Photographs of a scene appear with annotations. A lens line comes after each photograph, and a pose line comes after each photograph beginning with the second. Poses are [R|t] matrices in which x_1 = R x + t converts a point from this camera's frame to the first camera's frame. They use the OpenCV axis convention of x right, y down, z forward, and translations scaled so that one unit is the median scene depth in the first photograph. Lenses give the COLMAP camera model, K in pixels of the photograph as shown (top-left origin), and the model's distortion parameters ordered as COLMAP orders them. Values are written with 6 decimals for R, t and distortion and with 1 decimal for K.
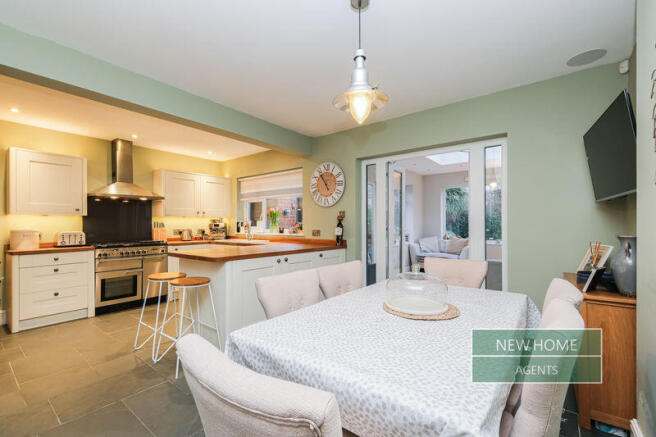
lens RADIAL K [[283.0, 0, 328.0], [0, 283.0, 218.5], [0, 0, 1]] dist [0.000262, 0.000003]
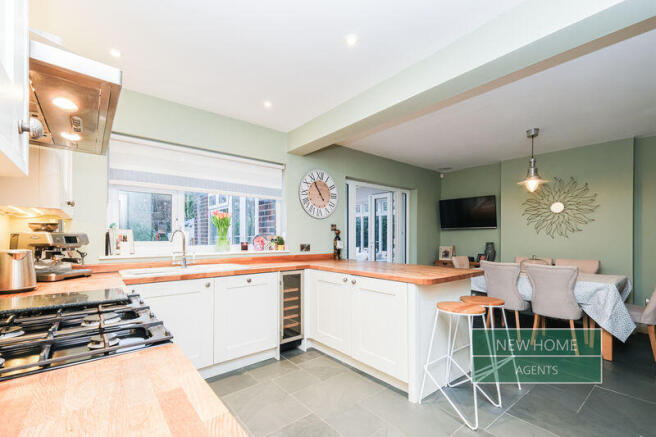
lens RADIAL K [[287.5, 0, 327.9], [0, 287.5, 237.6], [0, 0, 1]] dist [0.000114, 0.000002]
pose [[0.229235, 0.001709, 0.973370, -0.904602], [-0.019449, 0.999807, 0.002825, 0.017387], [-0.973177, -0.019579, 0.229224, 0.756680]]
